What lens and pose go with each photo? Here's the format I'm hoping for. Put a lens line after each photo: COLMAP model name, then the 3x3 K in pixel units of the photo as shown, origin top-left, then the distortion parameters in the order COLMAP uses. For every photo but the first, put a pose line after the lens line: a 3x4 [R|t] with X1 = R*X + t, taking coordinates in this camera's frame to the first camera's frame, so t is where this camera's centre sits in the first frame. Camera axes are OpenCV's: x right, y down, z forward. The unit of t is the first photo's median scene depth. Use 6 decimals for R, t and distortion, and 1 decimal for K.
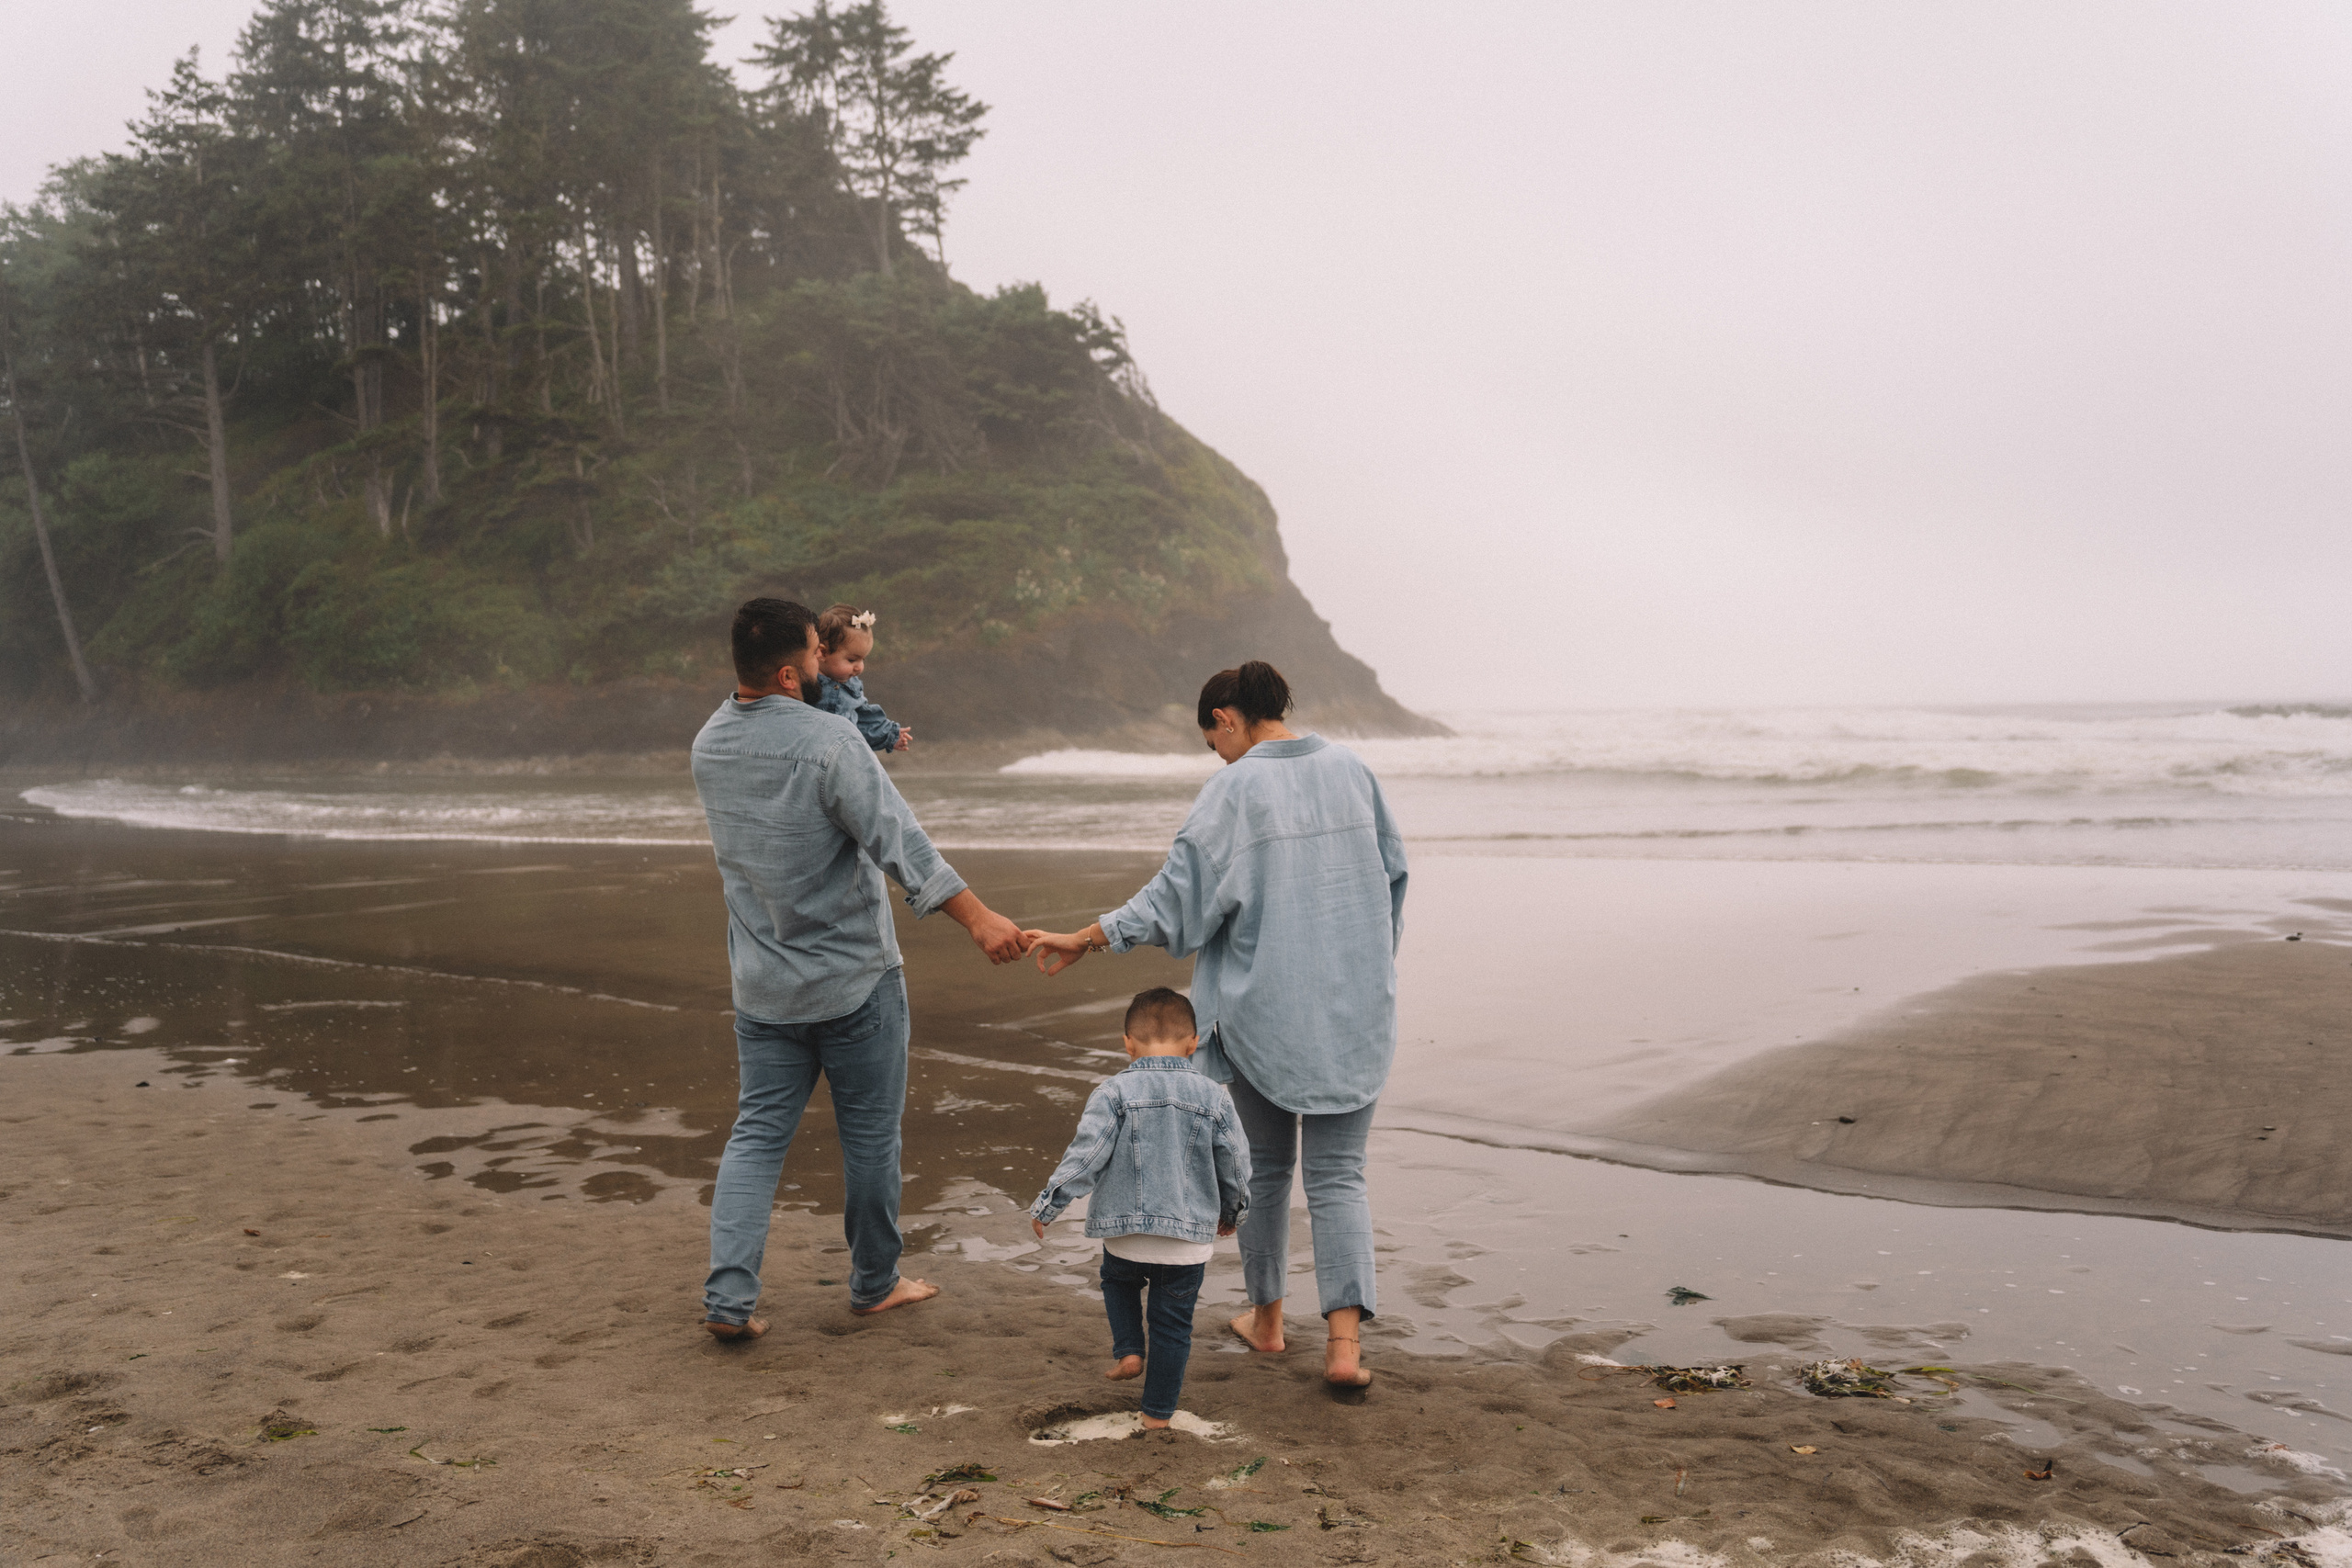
lens RADIAL K [[2048.8, 0, 1211.4], [0, 2048.8, 769.3], [0, 0, 1]] dist [-0.180921, 0.186508]
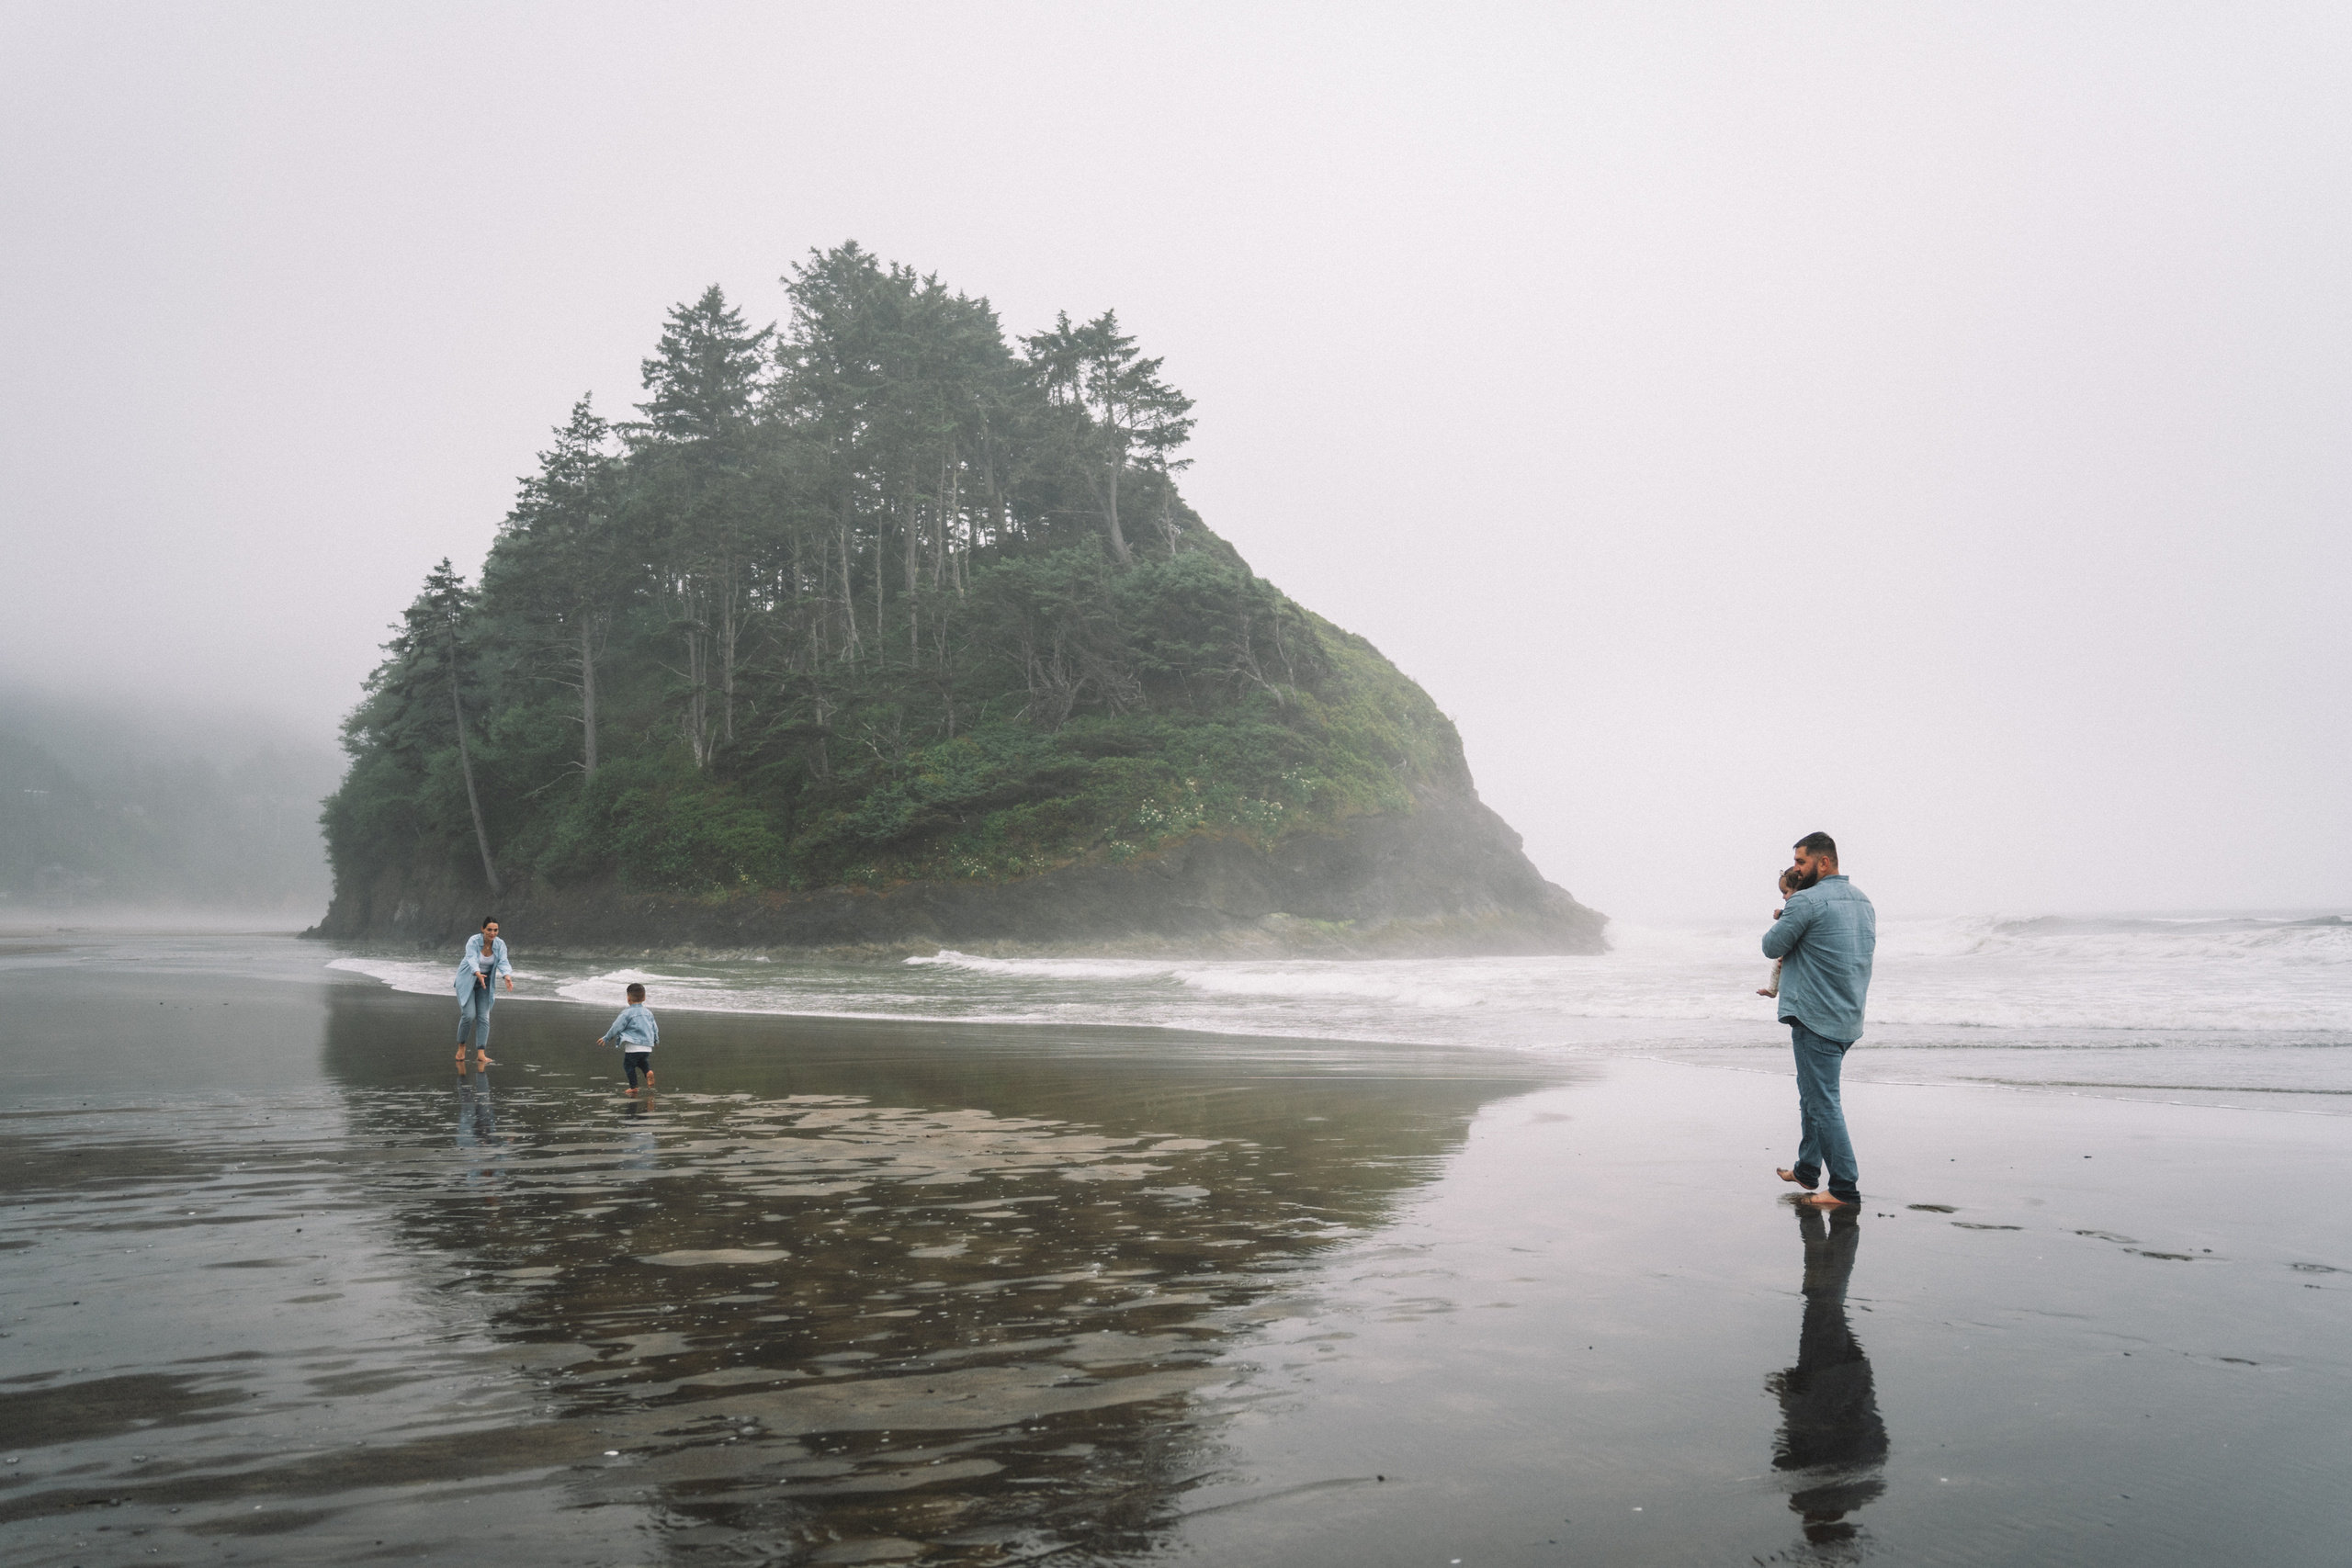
lens RADIAL K [[1954.2, 0, 1161.4], [0, 1954.2, 767.5], [0, 0, 1]] dist [-0.195473, 0.021705]
pose [[0.960118, -0.010589, -0.279393, 0.221914], [-0.017737, 0.994963, -0.098663, -0.003112], [0.279030, 0.099684, 0.955094, -0.085557]]
